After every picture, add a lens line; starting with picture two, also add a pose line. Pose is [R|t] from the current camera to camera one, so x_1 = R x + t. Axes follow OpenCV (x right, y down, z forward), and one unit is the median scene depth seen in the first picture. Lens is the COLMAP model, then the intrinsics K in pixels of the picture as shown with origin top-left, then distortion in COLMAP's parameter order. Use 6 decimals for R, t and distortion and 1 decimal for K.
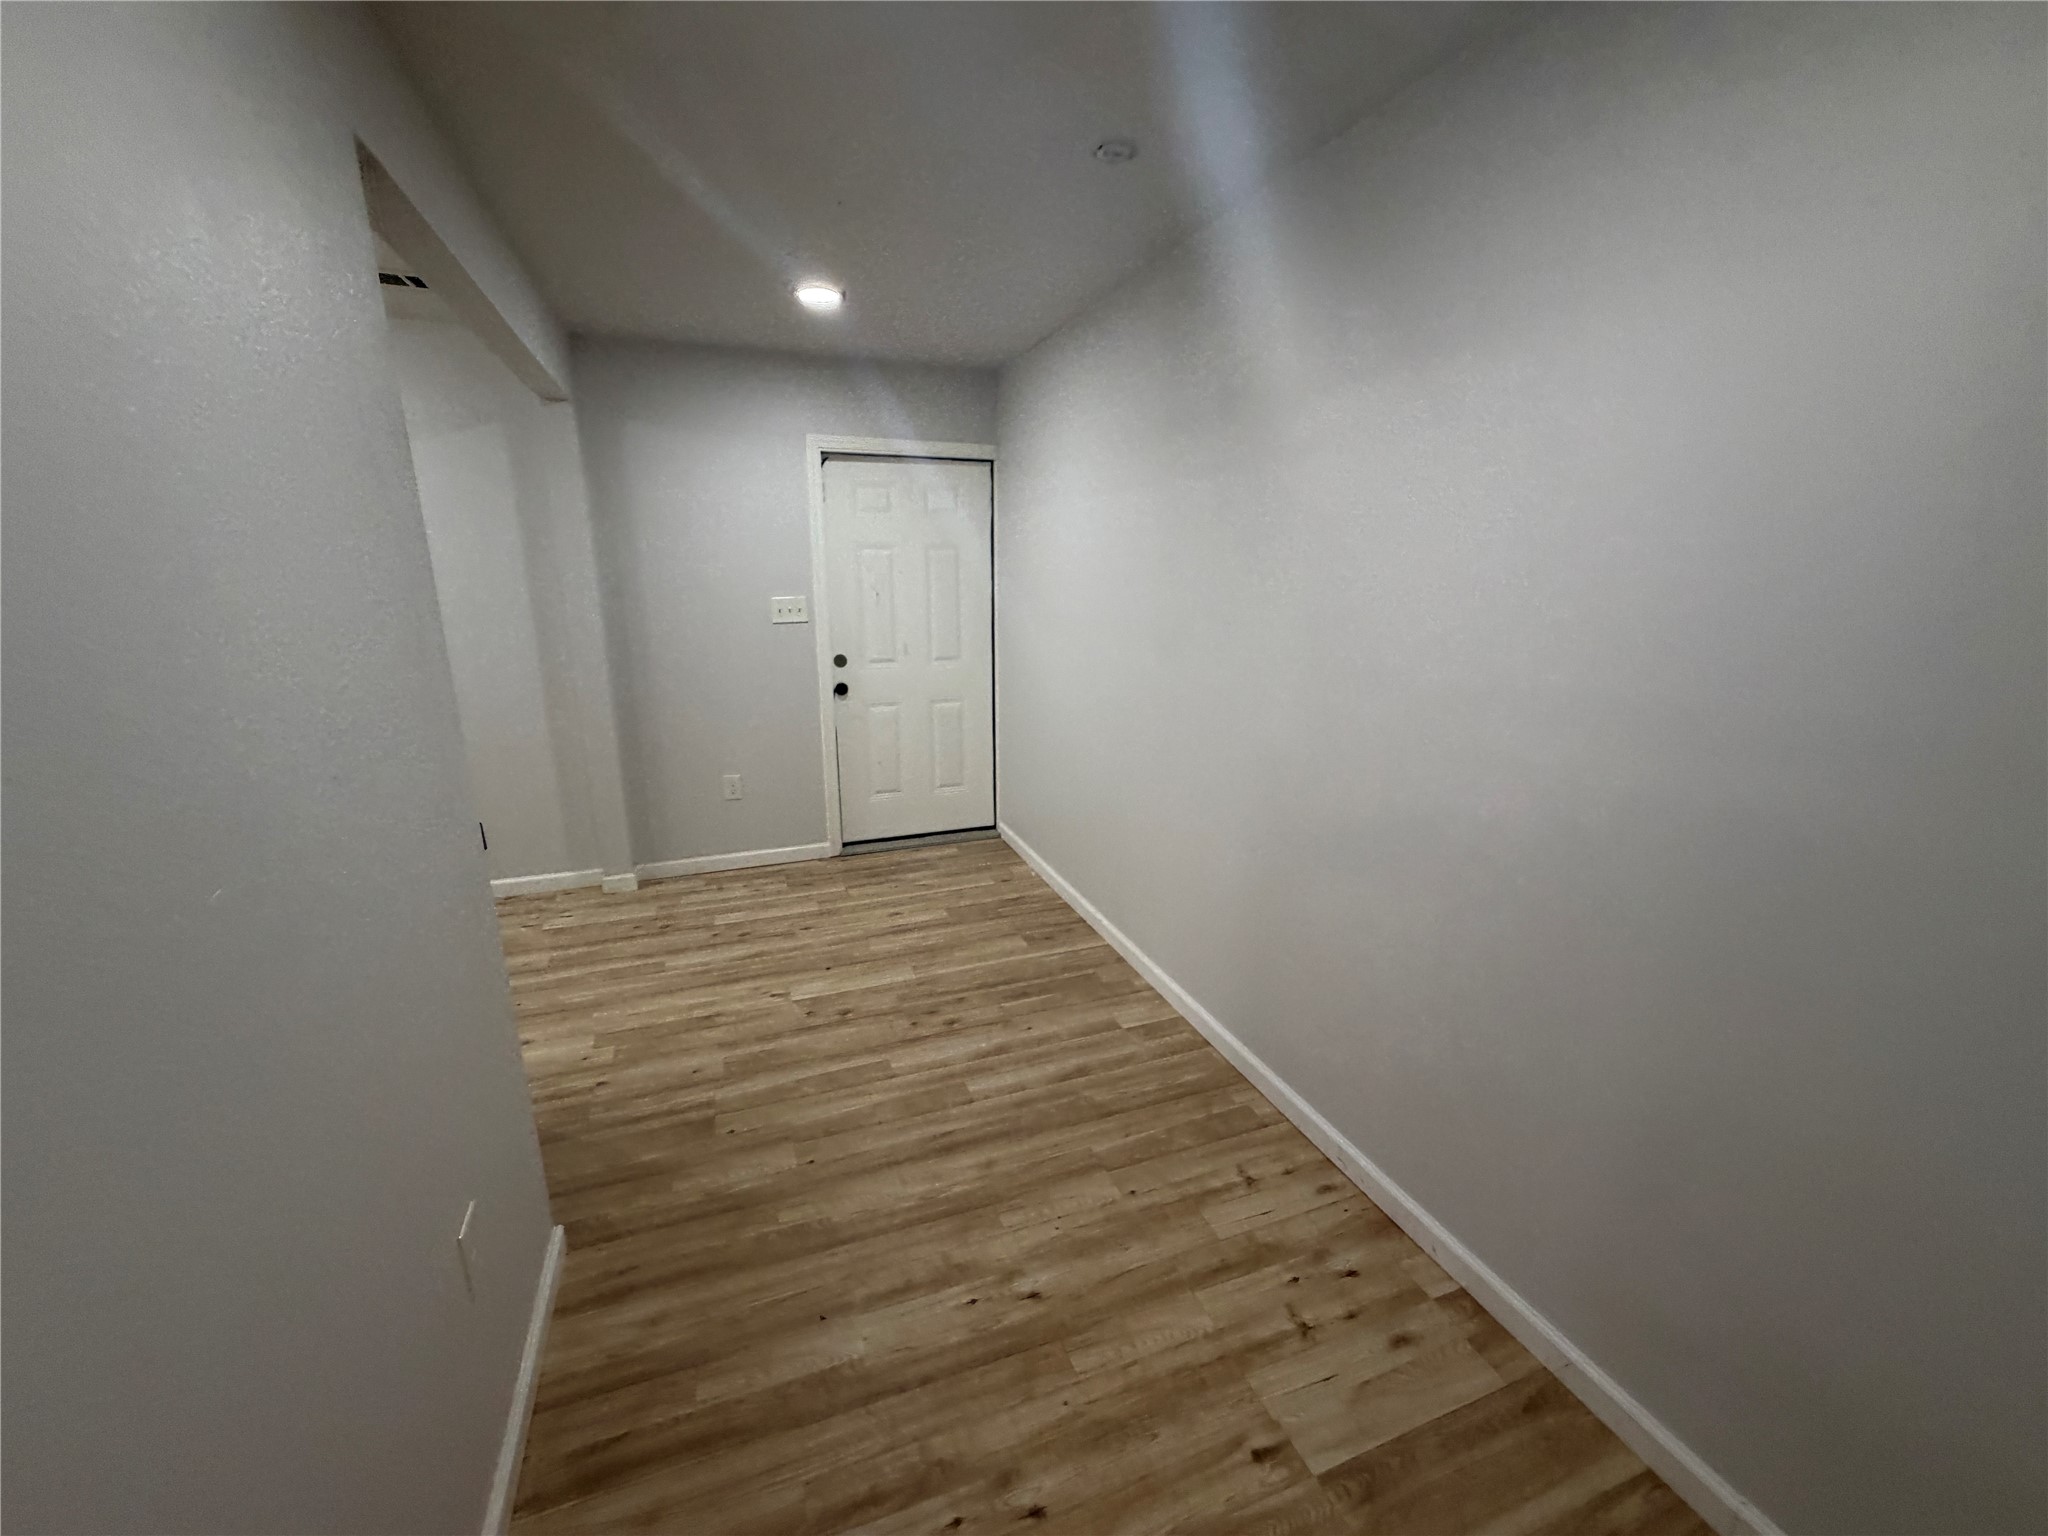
lens RADIAL K [[816.4, 0, 1018.0], [0, 816.4, 777.3], [0, 0, 1]] dist [0.000402, -0.000225]
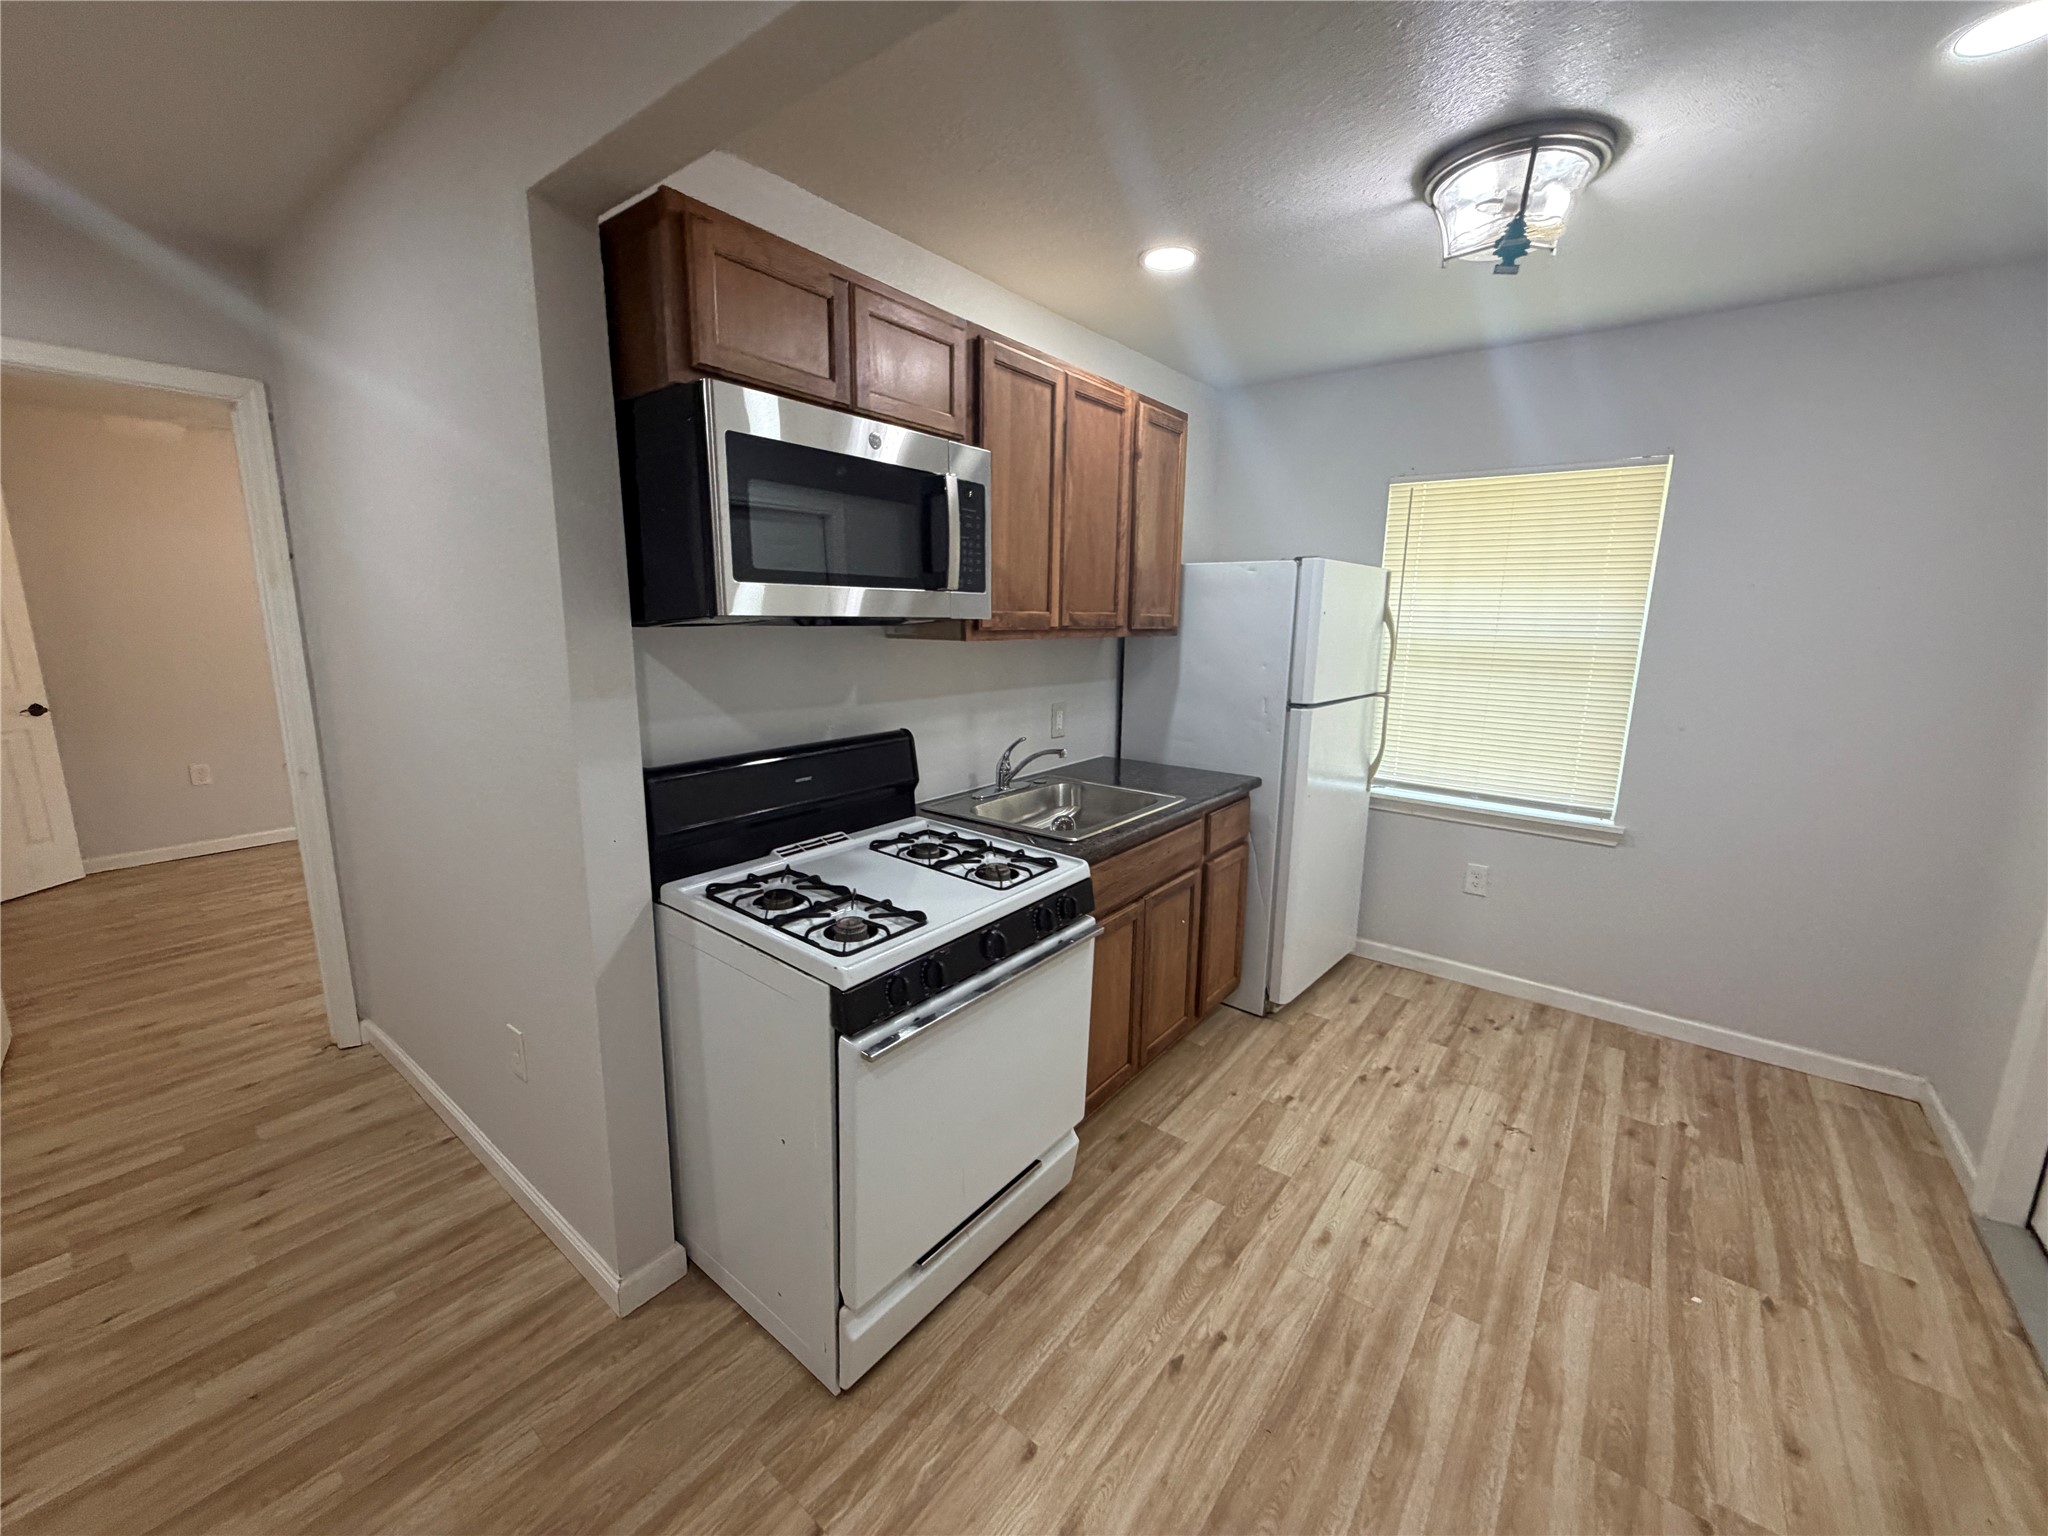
lens RADIAL K [[816.4, 0, 1024.5], [0, 816.4, 765.6], [0, 0, 1]] dist [0.000402, -0.000225]
pose [[-0.851292, 0.088709, -0.517139, -0.490279], [-0.146595, 0.906143, 0.396755, -0.417057], [0.503798, 0.413564, -0.758388, 1.592448]]
